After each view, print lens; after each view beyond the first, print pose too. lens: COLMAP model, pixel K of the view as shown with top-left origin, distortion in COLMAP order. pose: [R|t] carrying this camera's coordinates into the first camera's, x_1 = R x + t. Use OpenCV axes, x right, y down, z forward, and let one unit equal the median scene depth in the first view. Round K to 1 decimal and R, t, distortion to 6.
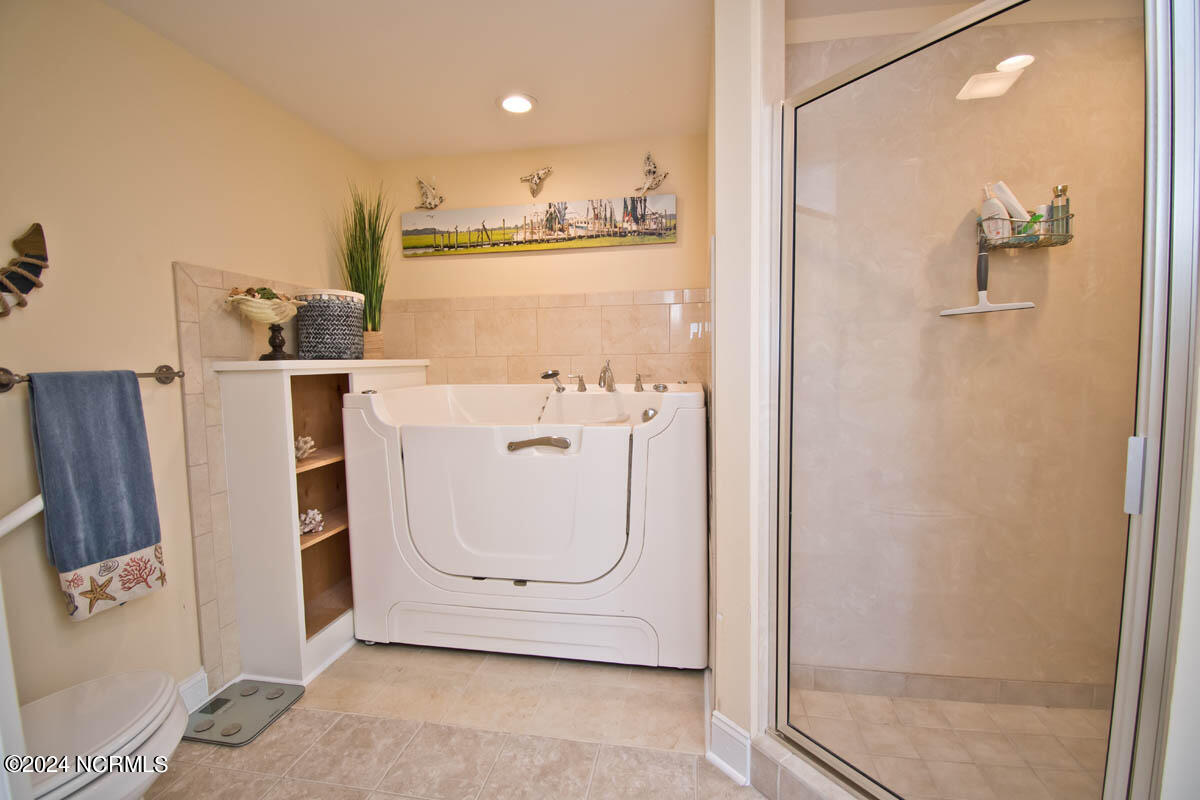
lens RADIAL K [[526.0, 0, 596.6], [0, 526.0, 399.8], [0, 0, 1]] dist [0.016584, -0.022988]
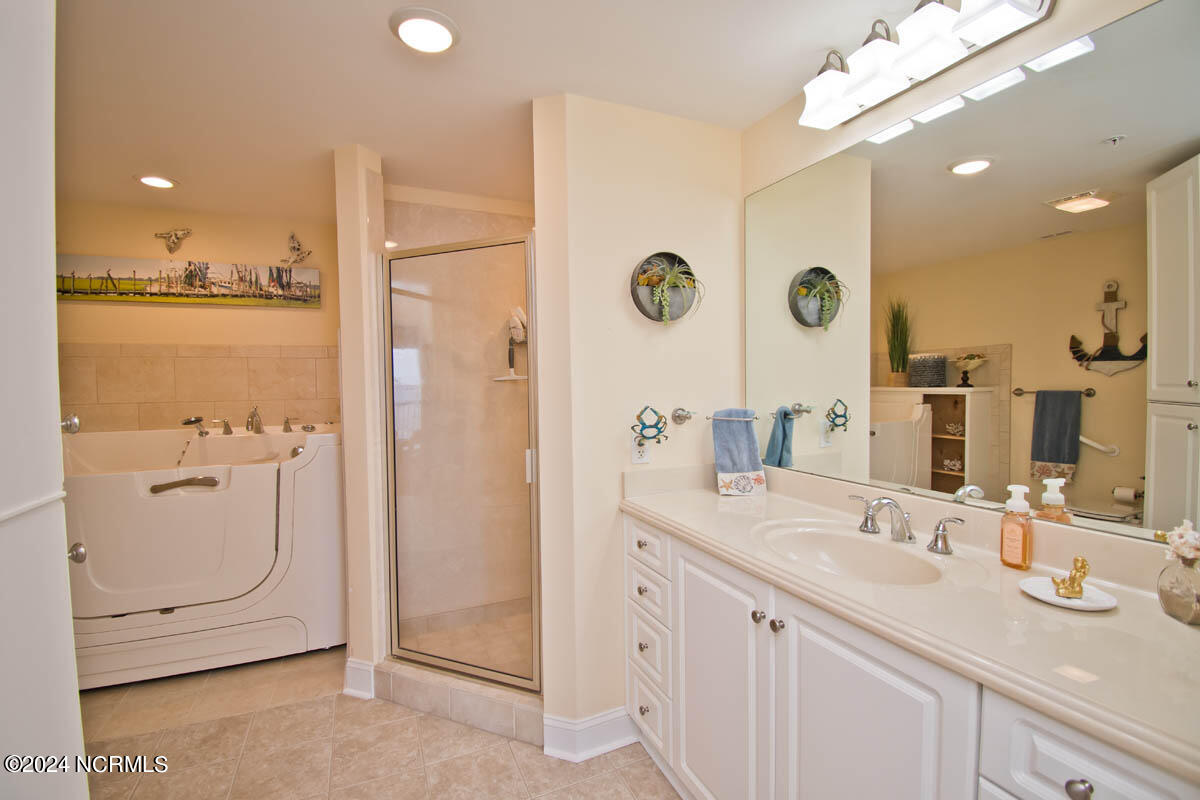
lens RADIAL K [[526.0, 0, 596.6], [0, 526.0, 399.8], [0, 0, 1]] dist [0.016584, -0.022988]
pose [[0.826979, -0.013078, 0.562081, -0.009065], [0.041342, 0.998437, -0.037596, -0.015145], [-0.560711, 0.054328, 0.826227, -0.353137]]
